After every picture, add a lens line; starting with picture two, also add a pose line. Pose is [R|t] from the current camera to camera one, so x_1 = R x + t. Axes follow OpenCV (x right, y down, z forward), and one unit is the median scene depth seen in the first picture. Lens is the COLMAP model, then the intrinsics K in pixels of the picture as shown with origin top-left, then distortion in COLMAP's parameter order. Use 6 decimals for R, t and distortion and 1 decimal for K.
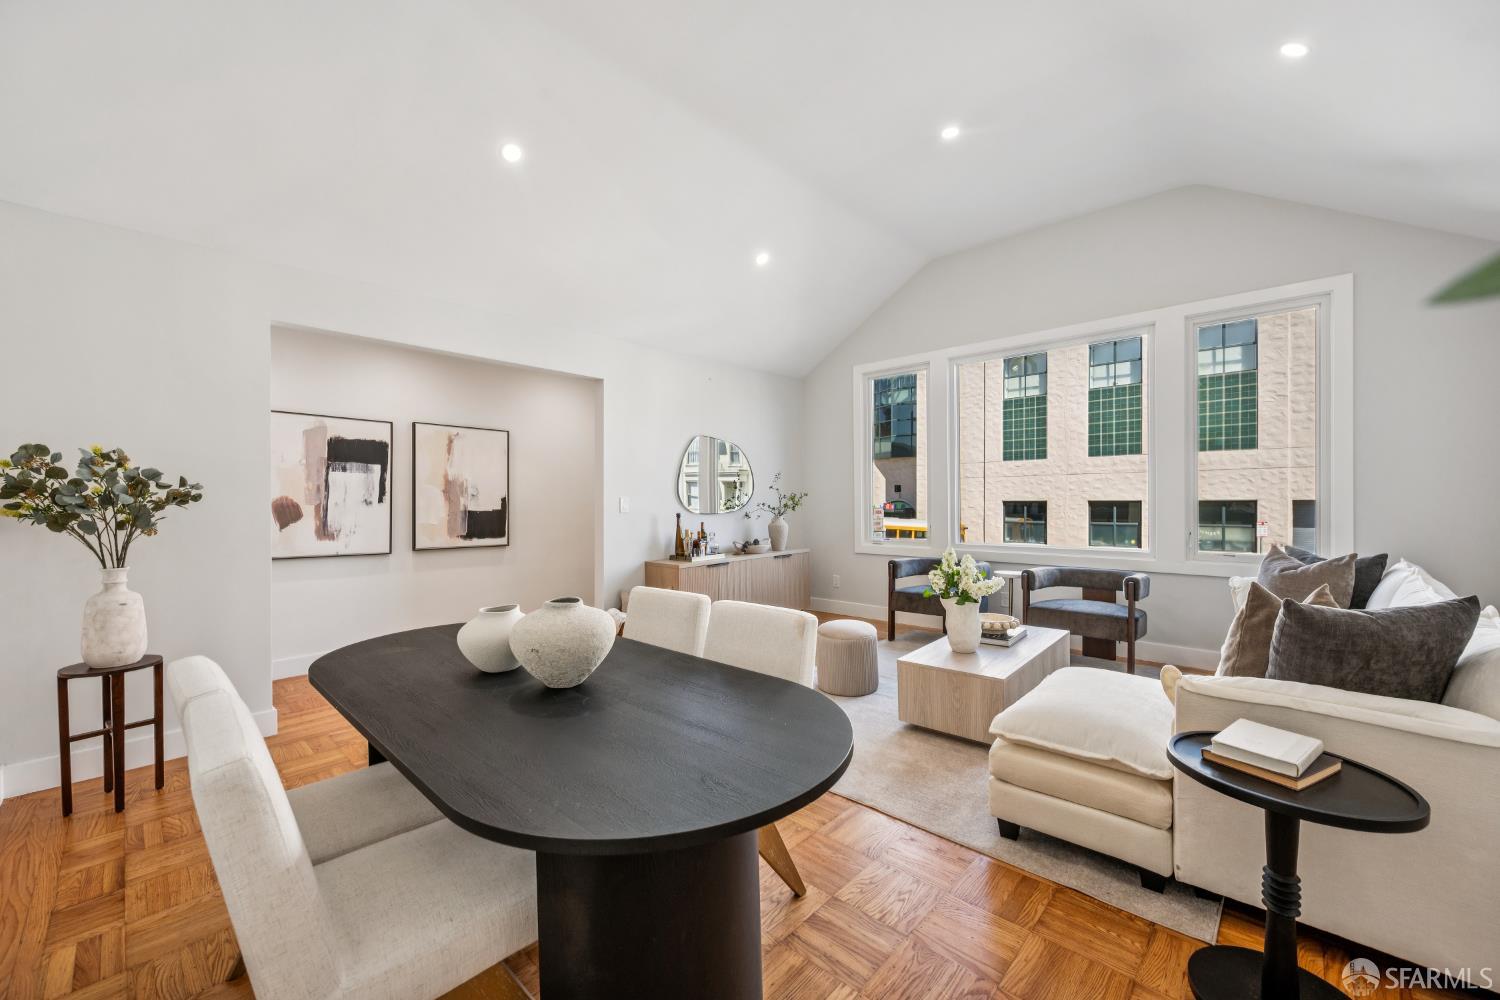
lens RADIAL K [[585.0, 0, 750.0], [0, 585.0, 500.0], [0, 0, 1]] dist [-0.002282, -0.000483]
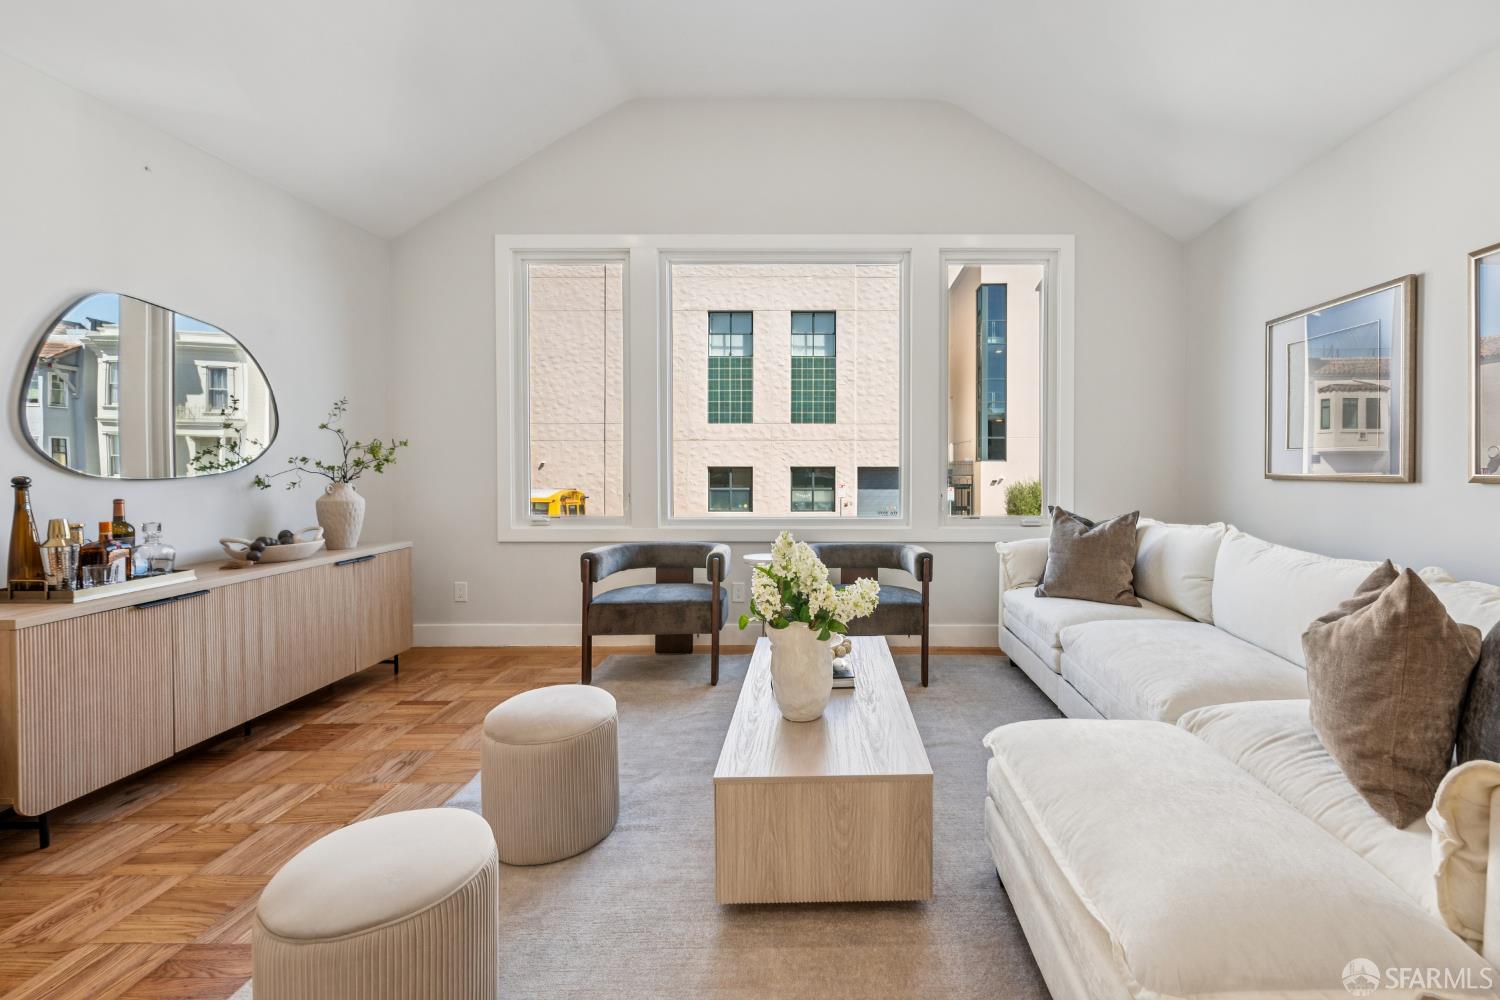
lens RADIAL K [[626.5, 0, 831.4], [0, 626.5, 471.7], [0, 0, 1]] dist [-0.002170, -0.000198]
pose [[0.731324, 0.000293, 0.682030, -0.012519], [-0.005488, 0.999970, 0.005455, 0.012324], [-0.682008, -0.007732, 0.731304, 0.305945]]
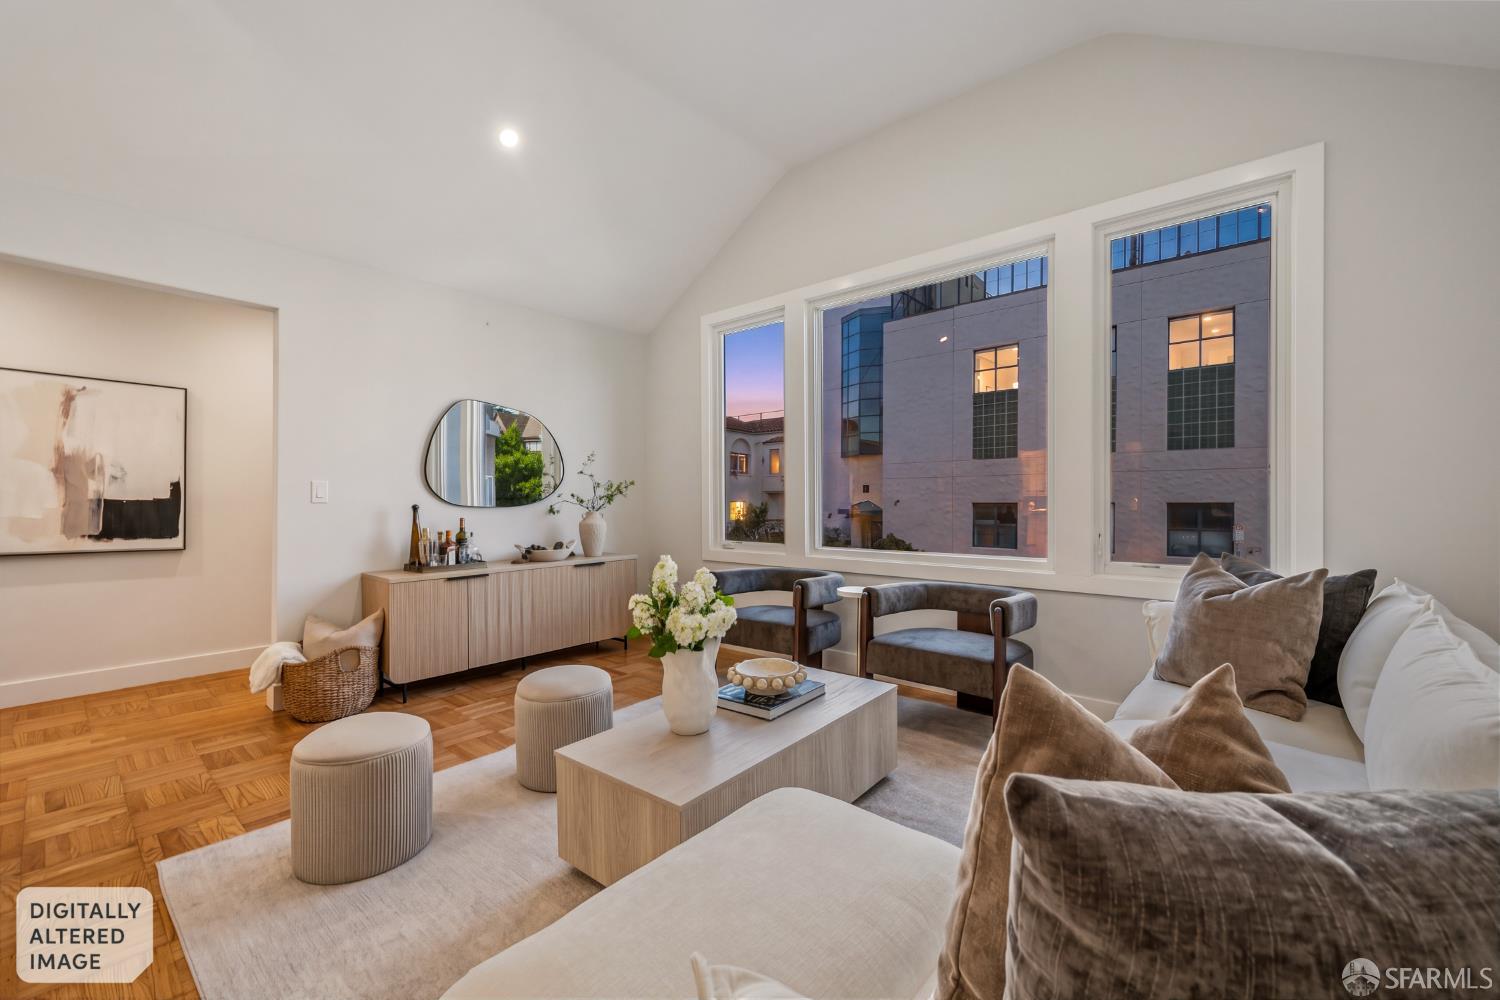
lens RADIAL K [[613.7, 0, 750.0], [0, 613.7, 500.0], [0, 0, 1]] dist [0.000217, 0.000275]
pose [[0.999114, 0.006697, 0.041558, 0.223721], [-0.006615, 0.999976, -0.002111, 0.013697], [-0.041571, 0.001834, 0.999134, 0.208677]]
